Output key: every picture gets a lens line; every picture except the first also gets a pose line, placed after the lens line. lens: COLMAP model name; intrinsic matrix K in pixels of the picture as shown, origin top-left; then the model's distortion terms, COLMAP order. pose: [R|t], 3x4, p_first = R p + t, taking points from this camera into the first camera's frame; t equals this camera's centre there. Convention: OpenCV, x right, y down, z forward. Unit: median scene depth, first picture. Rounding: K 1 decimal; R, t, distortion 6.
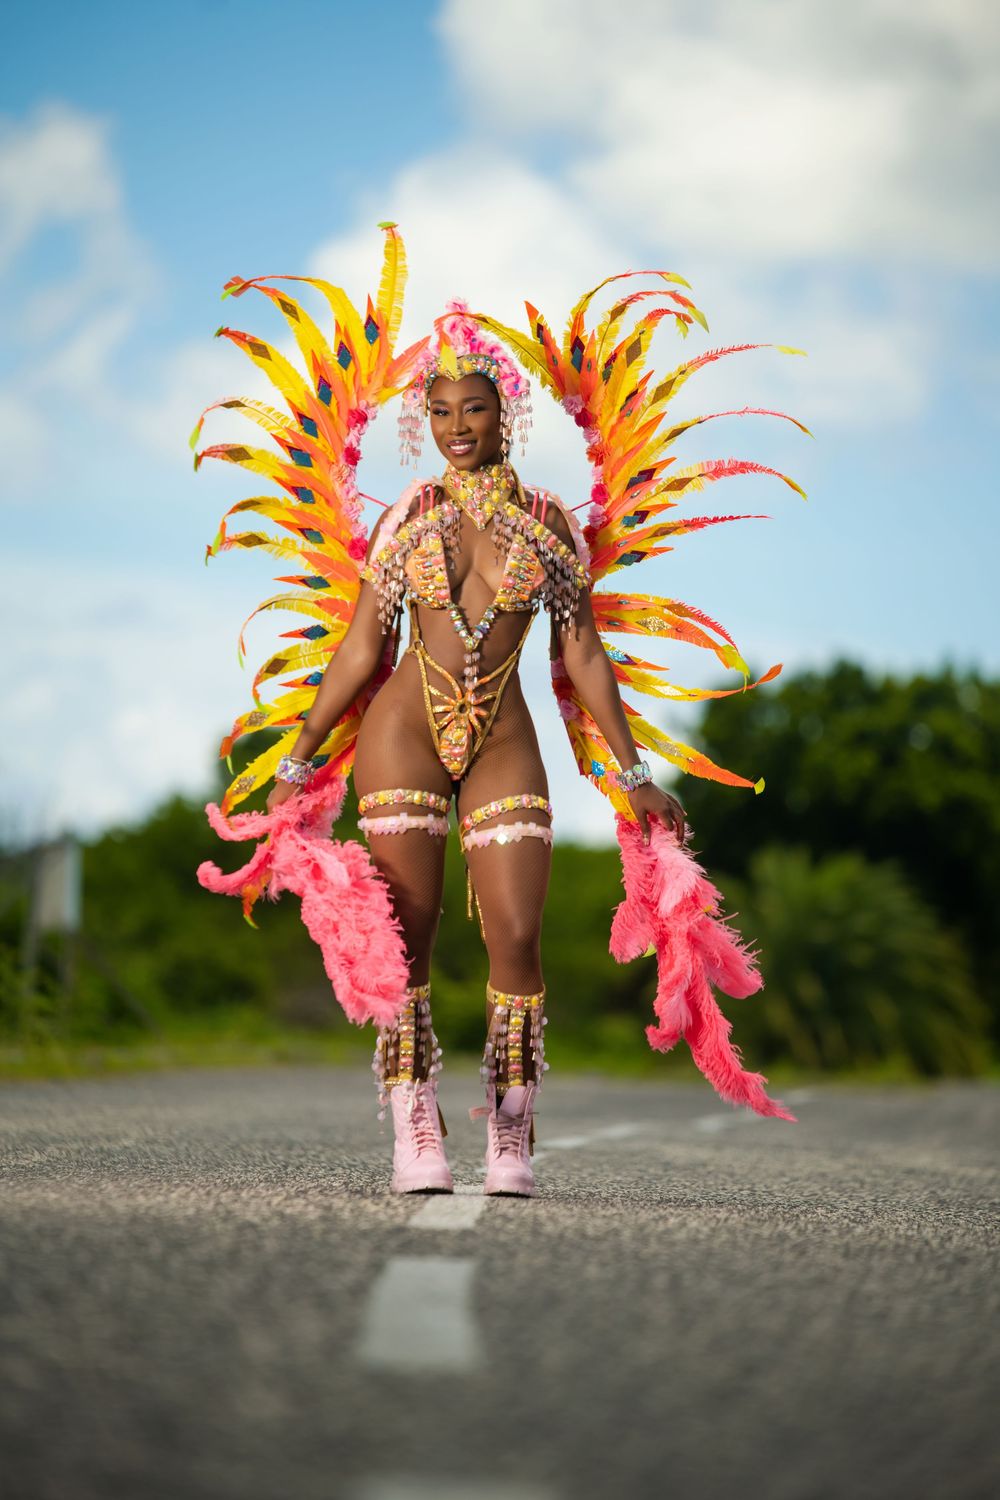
lens RADIAL K [[8501.9, 0, 503.7], [0, 8501.9, 750.3], [0, 0, 1]] dist [0.532122, 0.000000]
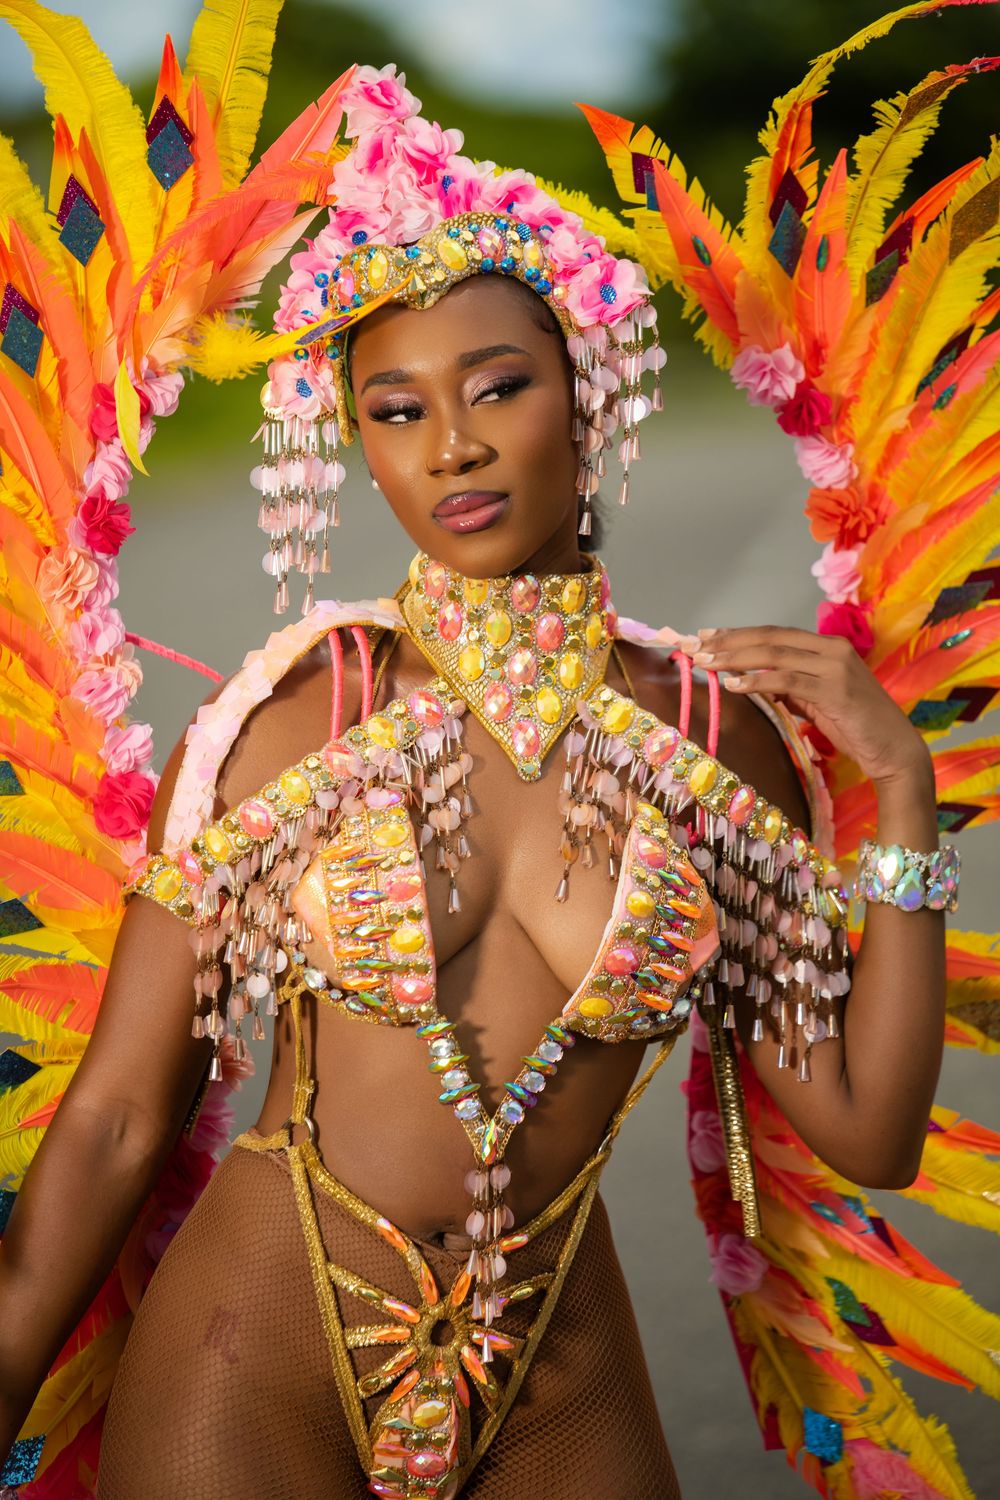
lens RADIAL K [[8423.0, 0, 498.3], [0, 8423.0, 749.0], [0, 0, 1]] dist [-0.072160, 0.000000]
pose [[0.999460, 0.018748, 0.027003, -0.011676], [-0.019123, 0.999723, 0.013718, -0.030812], [-0.026739, -0.014227, 0.999541, 0.687210]]
